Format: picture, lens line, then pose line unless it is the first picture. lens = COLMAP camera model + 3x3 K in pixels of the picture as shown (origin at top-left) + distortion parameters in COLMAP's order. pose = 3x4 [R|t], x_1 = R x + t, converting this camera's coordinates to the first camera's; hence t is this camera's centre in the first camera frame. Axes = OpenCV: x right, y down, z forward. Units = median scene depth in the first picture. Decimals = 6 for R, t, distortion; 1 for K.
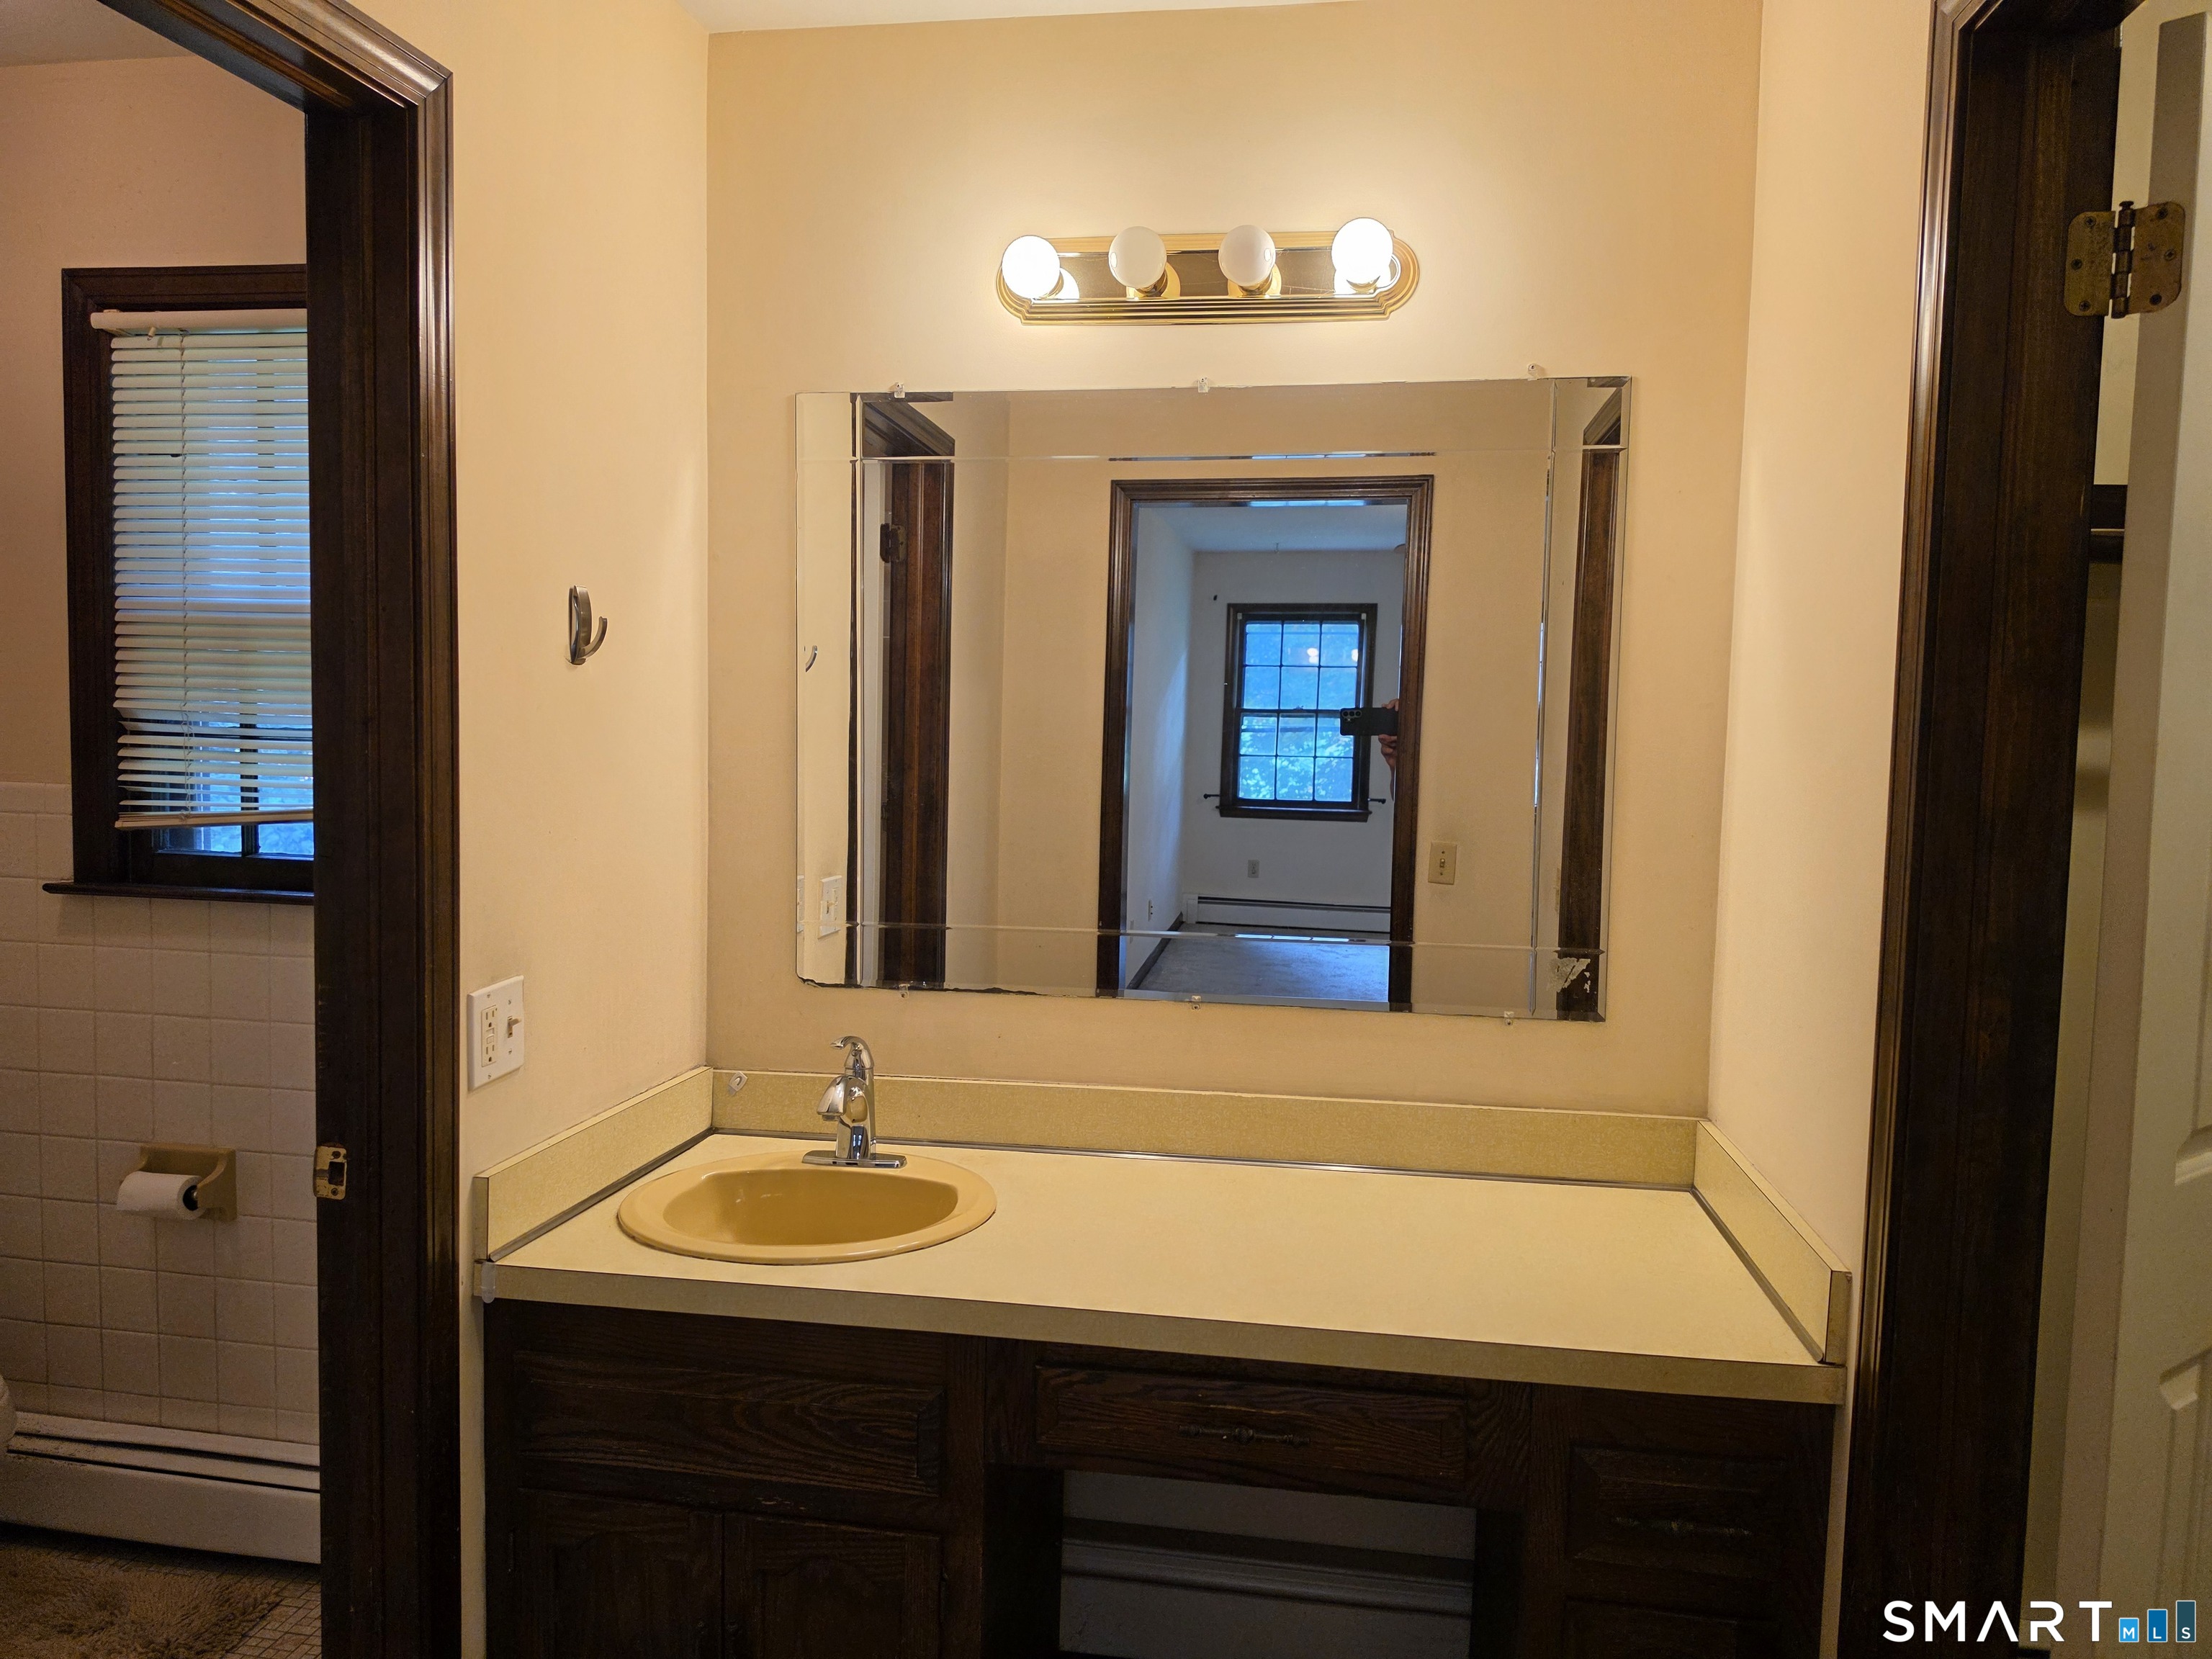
lens RADIAL K [[1539.4, 0, 1115.7], [0, 1539.4, 833.3], [0, 0, 1]] dist [0.107608, -0.110187]
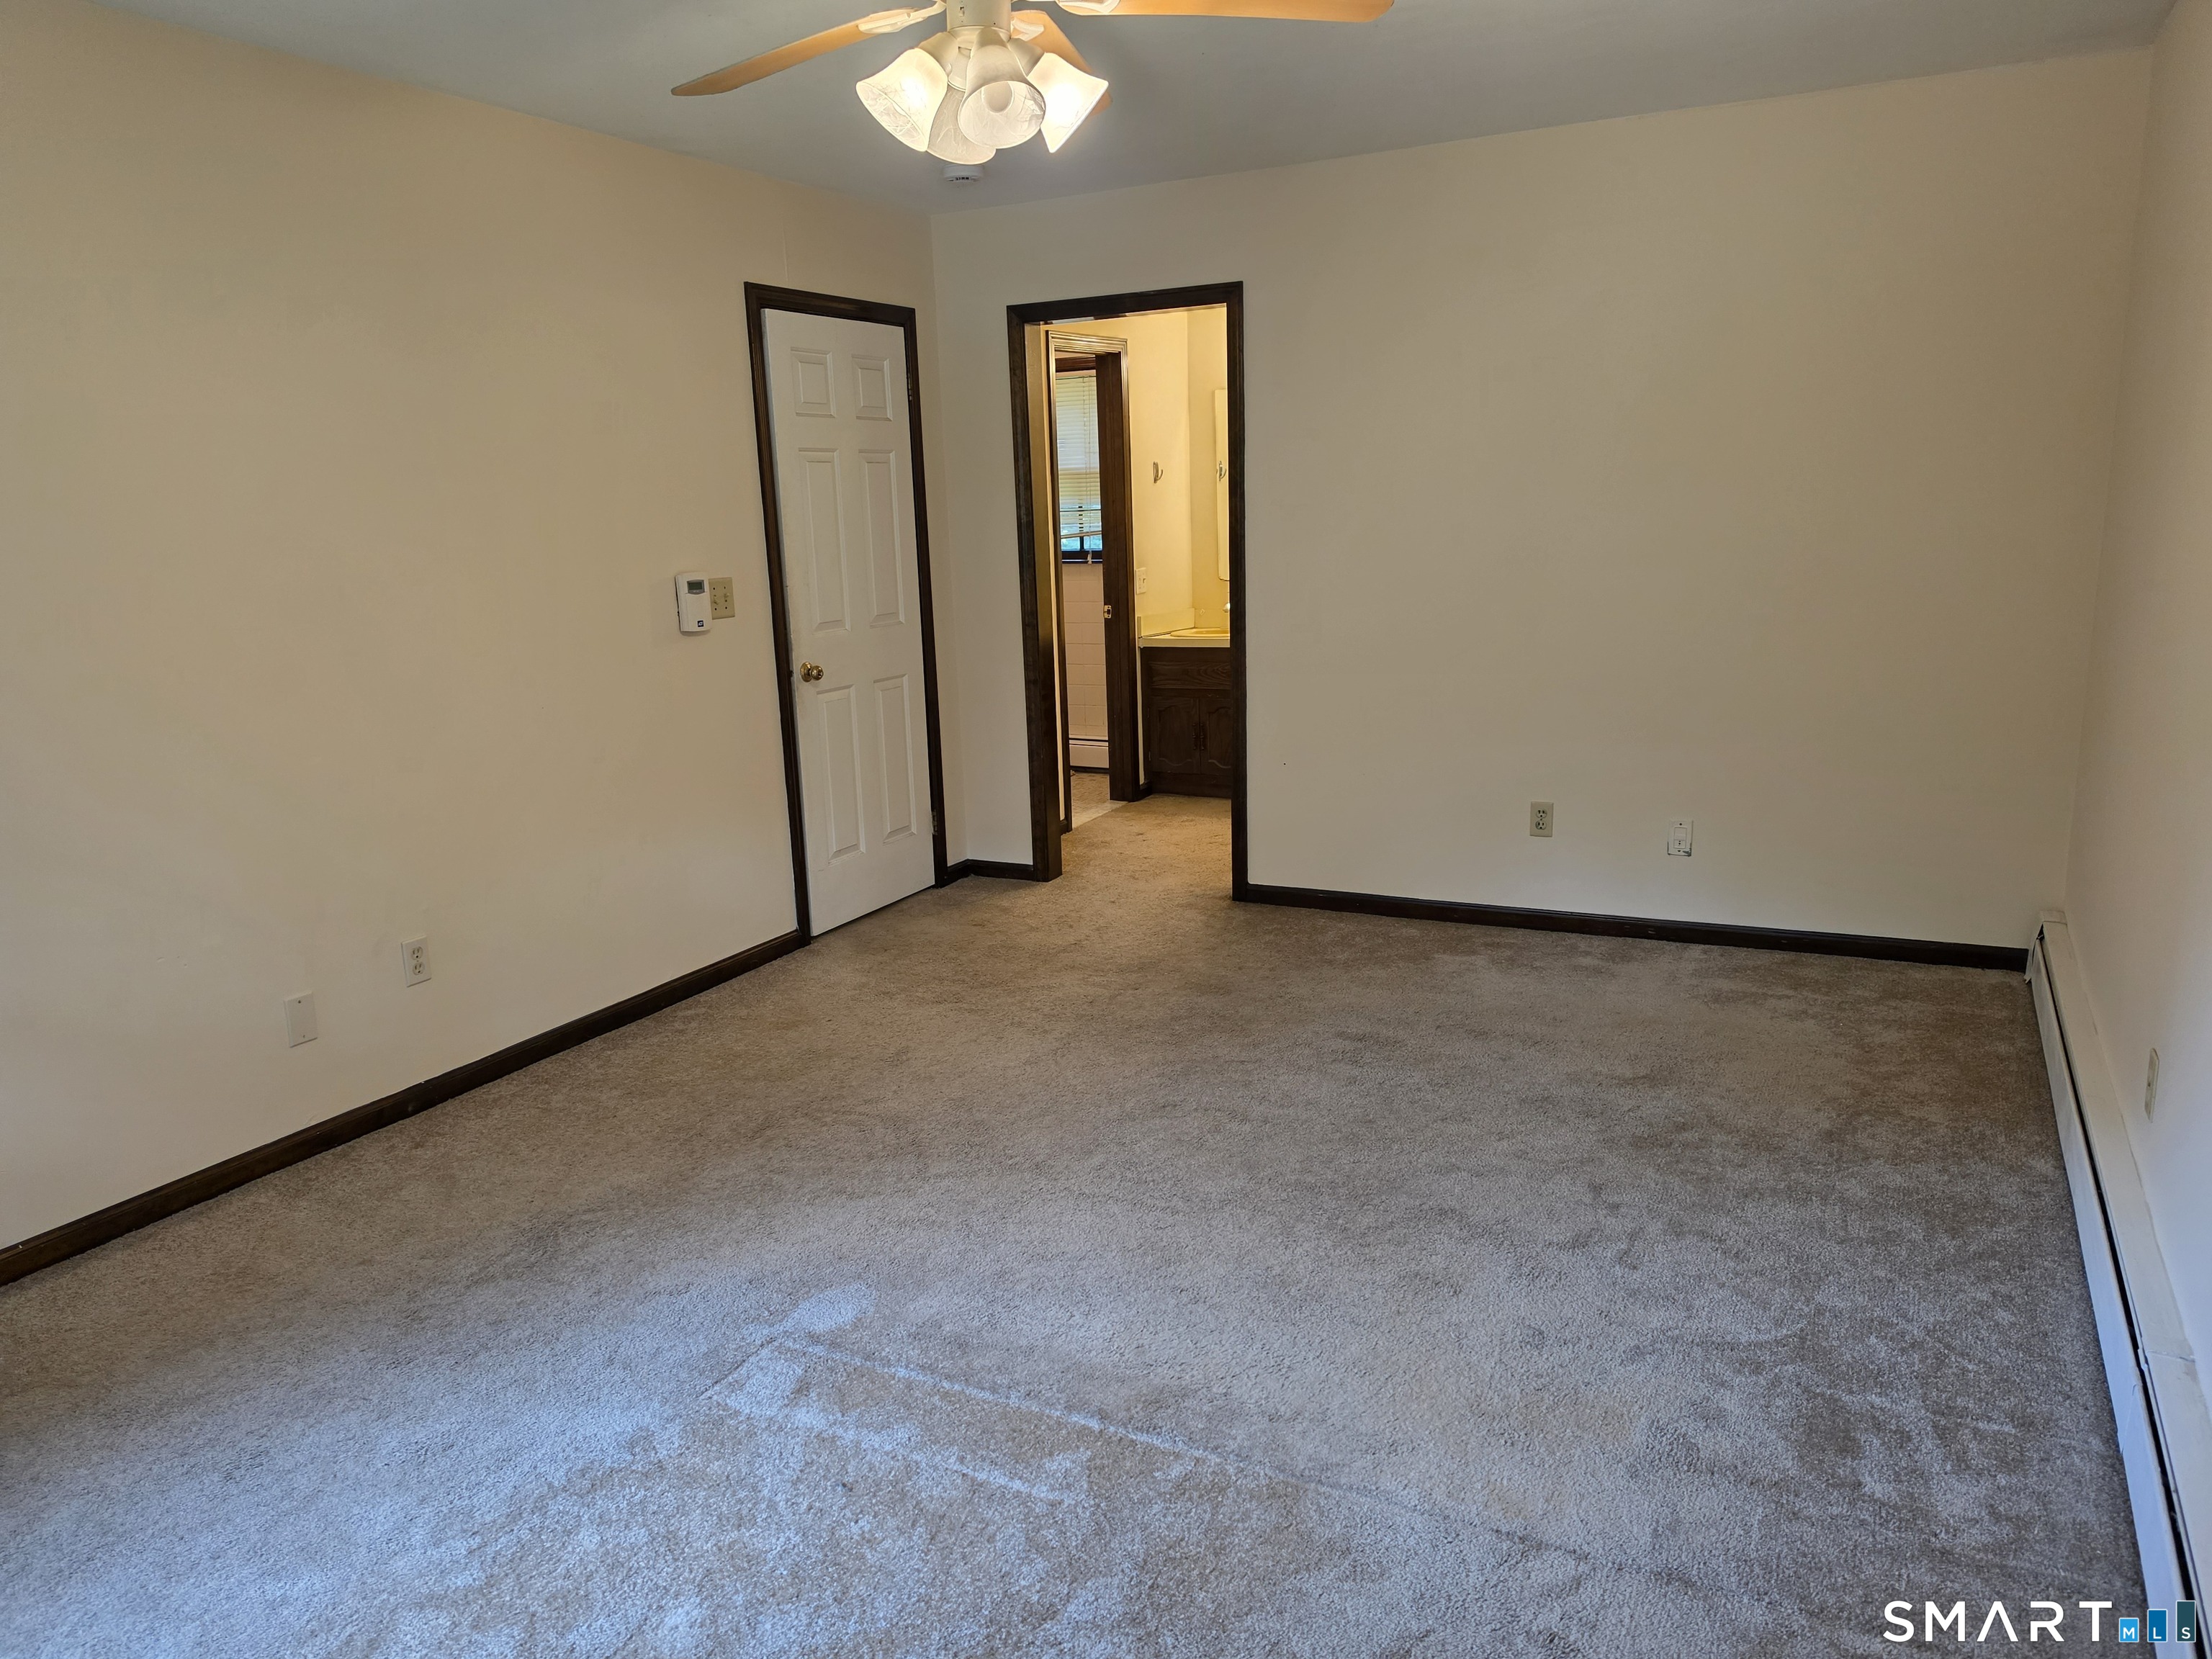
lens RADIAL K [[1539.4, 0, 1115.7], [0, 1539.4, 833.3], [0, 0, 1]] dist [0.107608, -0.110187]
pose [[0.891561, 0.040908, -0.451049, 1.053152], [0.022741, 0.990612, 0.134795, 0.187950], [0.452329, -0.130435, 0.882261, -2.019787]]
